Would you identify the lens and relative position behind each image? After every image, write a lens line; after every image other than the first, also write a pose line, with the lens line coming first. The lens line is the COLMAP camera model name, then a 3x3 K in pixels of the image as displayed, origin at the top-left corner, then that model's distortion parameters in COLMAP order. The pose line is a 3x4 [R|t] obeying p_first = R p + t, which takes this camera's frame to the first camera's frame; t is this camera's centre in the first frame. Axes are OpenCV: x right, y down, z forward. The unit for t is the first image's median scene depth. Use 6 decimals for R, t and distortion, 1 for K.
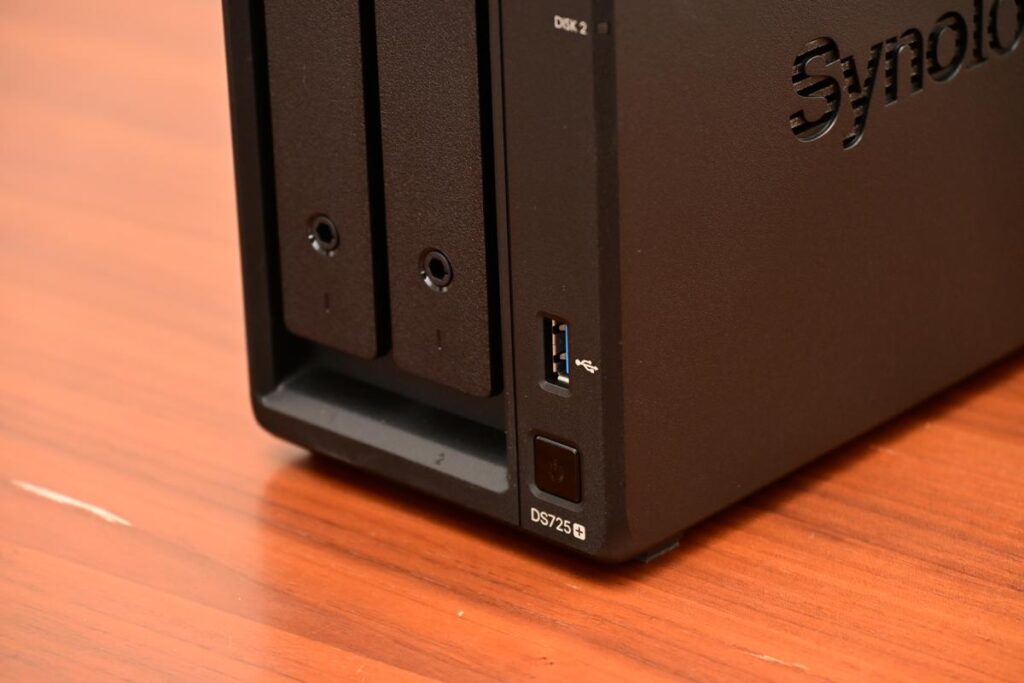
lens RADIAL K [[3479.2, 0, 512.0], [0, 3479.2, 341.5], [0, 0, 1]] dist [0.145519, -3.731924]
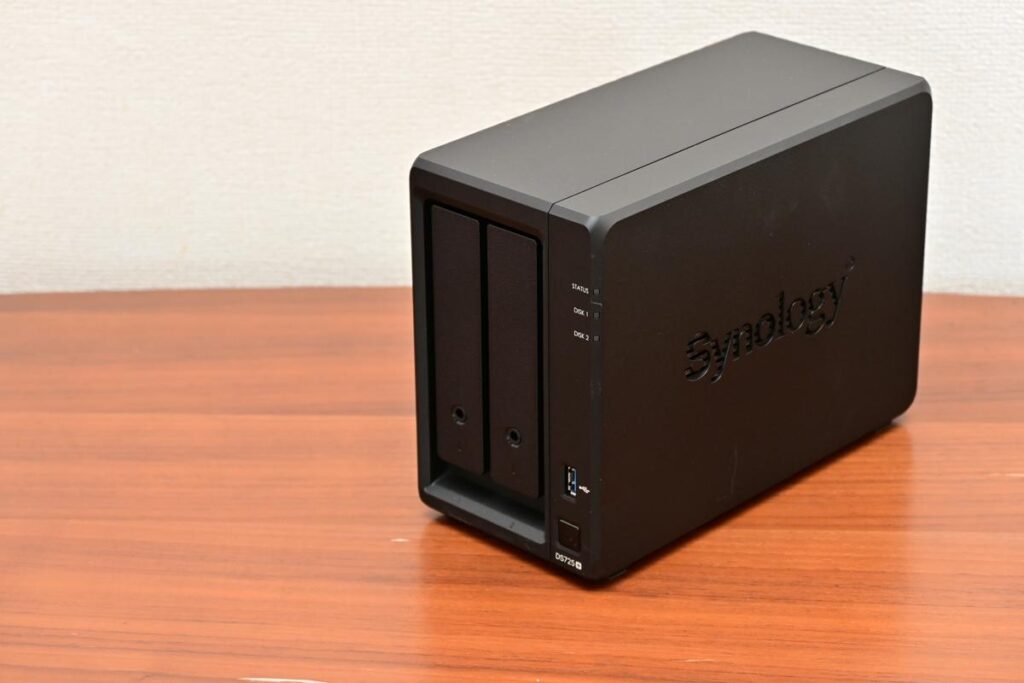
lens RADIAL K [[2765.8, 0, 512.0], [0, 2765.8, 341.5], [0, 0, 1]] dist [-0.045609, -0.192664]
pose [[0.999570, 0.028866, -0.005182, -0.015605], [-0.028720, 0.999239, 0.026391, -0.119965], [0.005940, -0.026231, 0.999638, -0.645856]]
